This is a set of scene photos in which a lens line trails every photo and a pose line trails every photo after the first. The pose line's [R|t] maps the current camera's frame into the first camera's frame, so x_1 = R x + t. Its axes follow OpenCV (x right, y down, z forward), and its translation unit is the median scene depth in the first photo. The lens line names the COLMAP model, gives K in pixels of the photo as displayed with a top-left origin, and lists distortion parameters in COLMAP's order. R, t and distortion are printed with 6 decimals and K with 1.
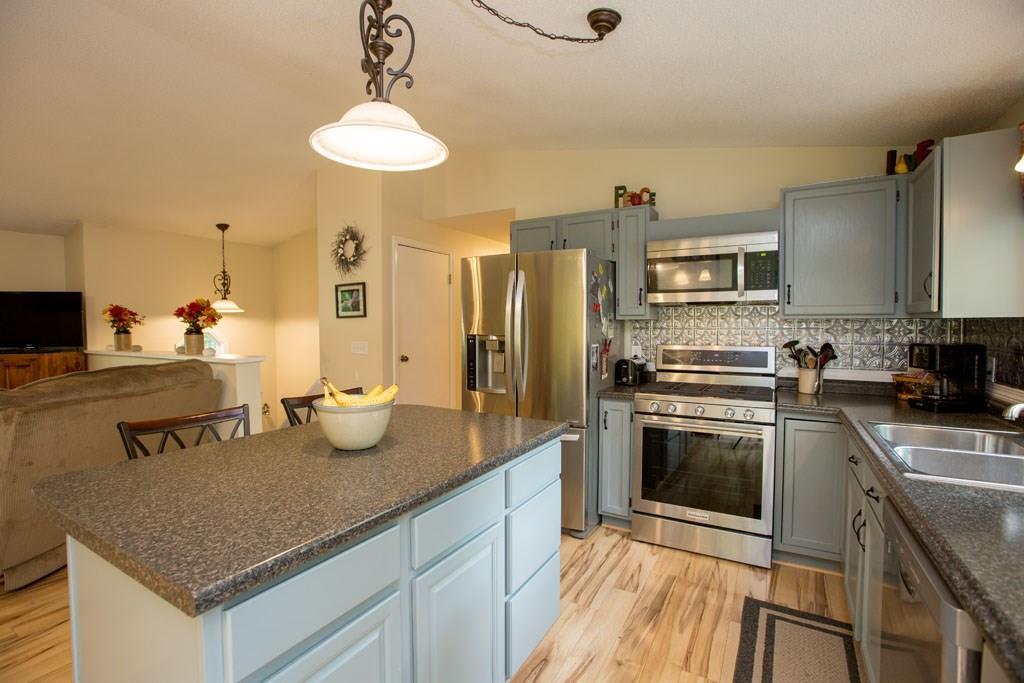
lens RADIAL K [[476.9, 0, 517.9], [0, 476.9, 336.5], [0, 0, 1]] dist [-0.030689, 0.000221]
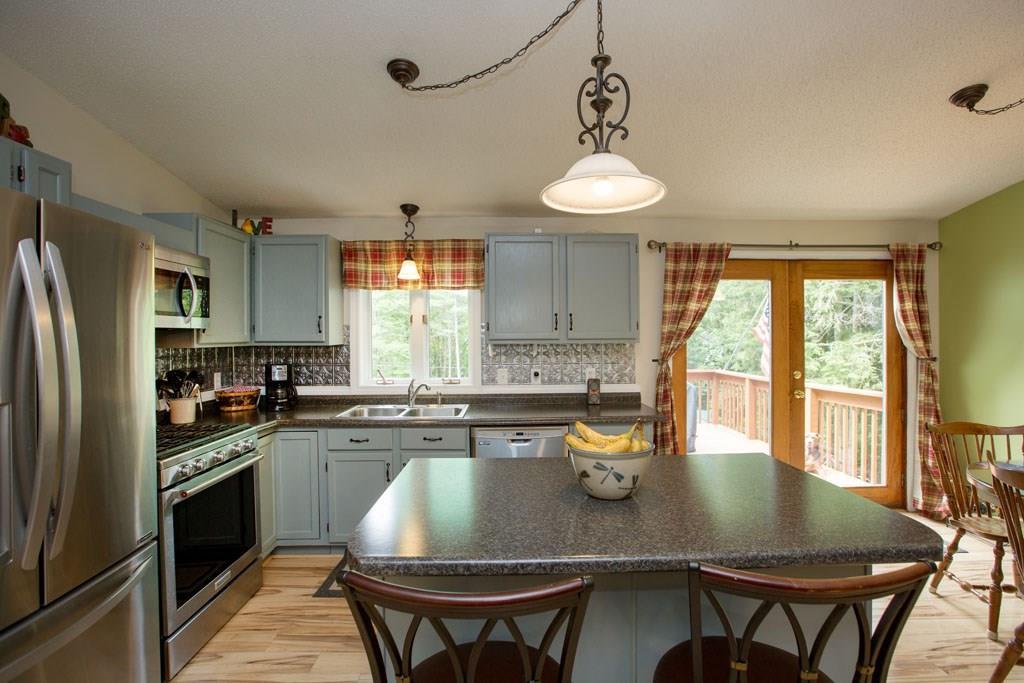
lens RADIAL K [[476.9, 0, 517.9], [0, 476.9, 336.5], [0, 0, 1]] dist [-0.030689, 0.000221]
pose [[-0.514006, 0.006239, 0.857764, -0.651301], [0.035956, 0.999251, 0.014278, -0.055535], [-0.857033, 0.038180, -0.513845, 1.013059]]
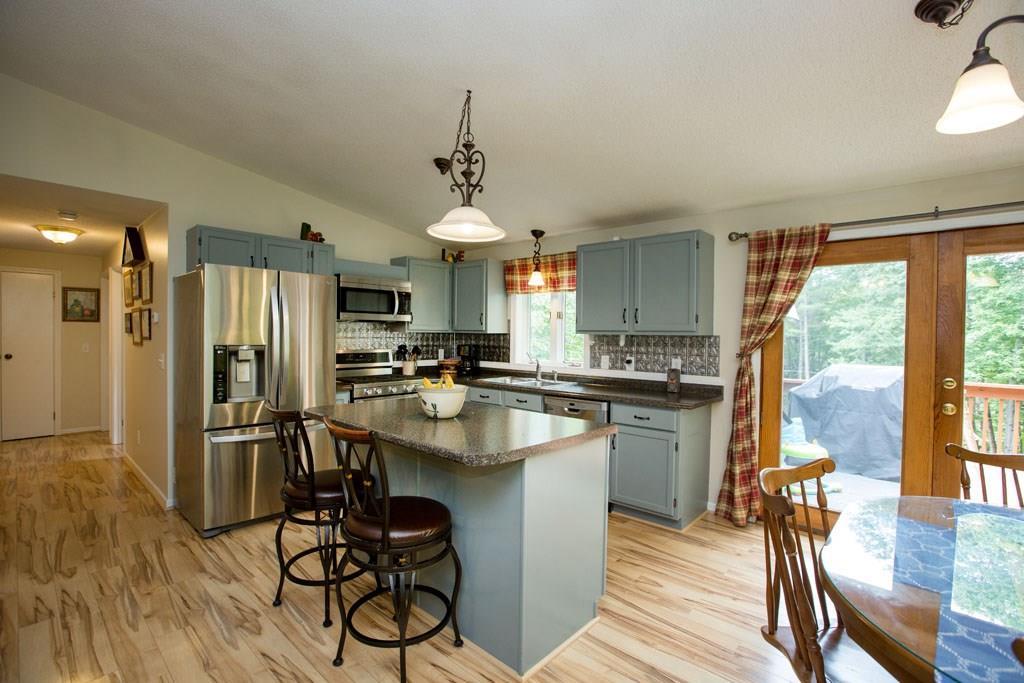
lens RADIAL K [[468.1, 0, 517.5], [0, 468.1, 341.9], [0, 0, 1]] dist [-0.012723, 0.000373]
pose [[0.198509, -0.008778, 0.980060, -1.104282], [0.017076, 0.999839, 0.005496, -0.005214], [-0.979950, 0.015645, 0.198627, 0.296551]]
